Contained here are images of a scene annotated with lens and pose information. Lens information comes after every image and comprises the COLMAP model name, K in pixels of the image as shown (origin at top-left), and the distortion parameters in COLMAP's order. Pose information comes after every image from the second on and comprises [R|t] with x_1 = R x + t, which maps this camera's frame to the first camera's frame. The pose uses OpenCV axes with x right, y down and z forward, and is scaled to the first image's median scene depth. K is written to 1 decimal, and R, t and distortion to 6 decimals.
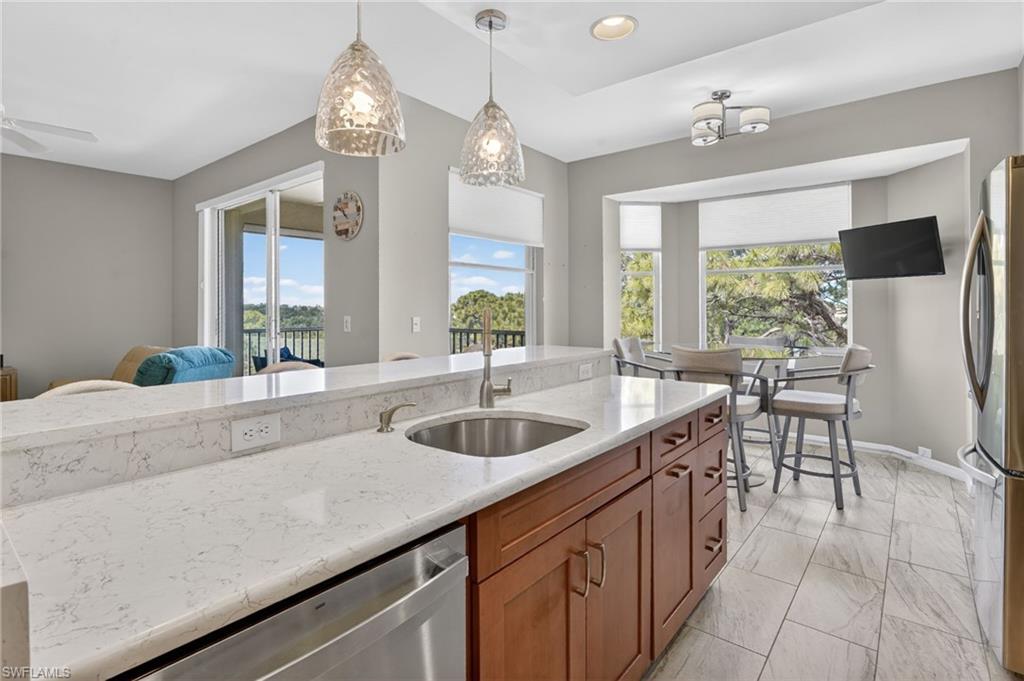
lens RADIAL K [[499.5, 0, 492.8], [0, 499.5, 308.5], [0, 0, 1]] dist [-0.005178, -0.000645]
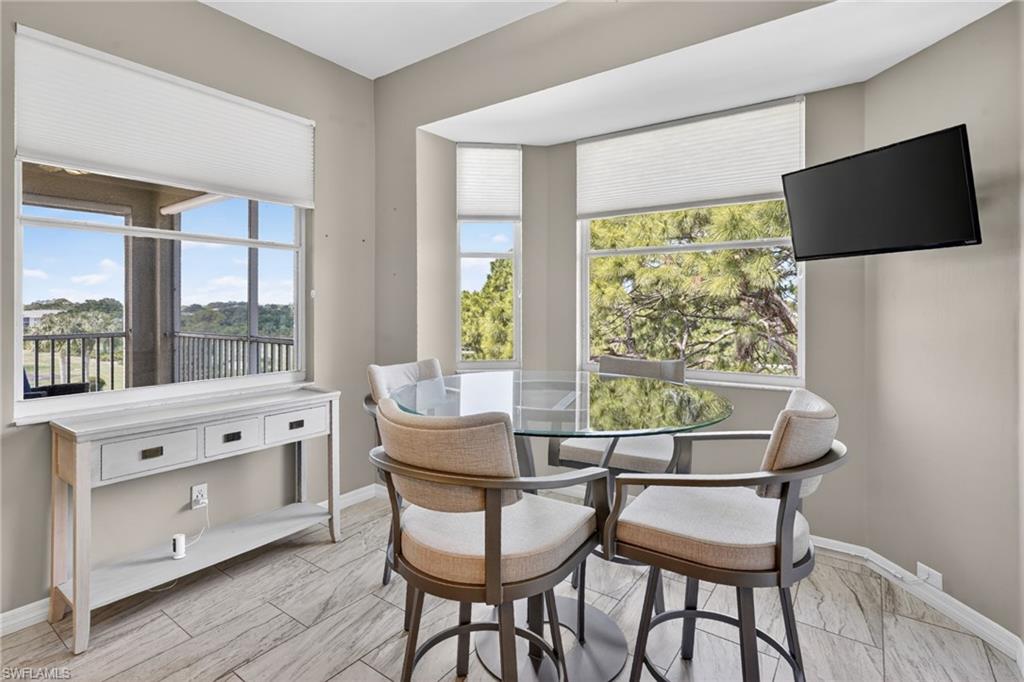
lens RADIAL K [[499.5, 0, 490.1], [0, 499.5, 310.5], [0, 0, 1]] dist [-0.005178, -0.000645]
pose [[0.998943, 0.002389, 0.045915, 0.245315], [-0.002696, 0.999974, 0.006617, -0.002380], [-0.045898, -0.006734, 0.998923, 0.325274]]
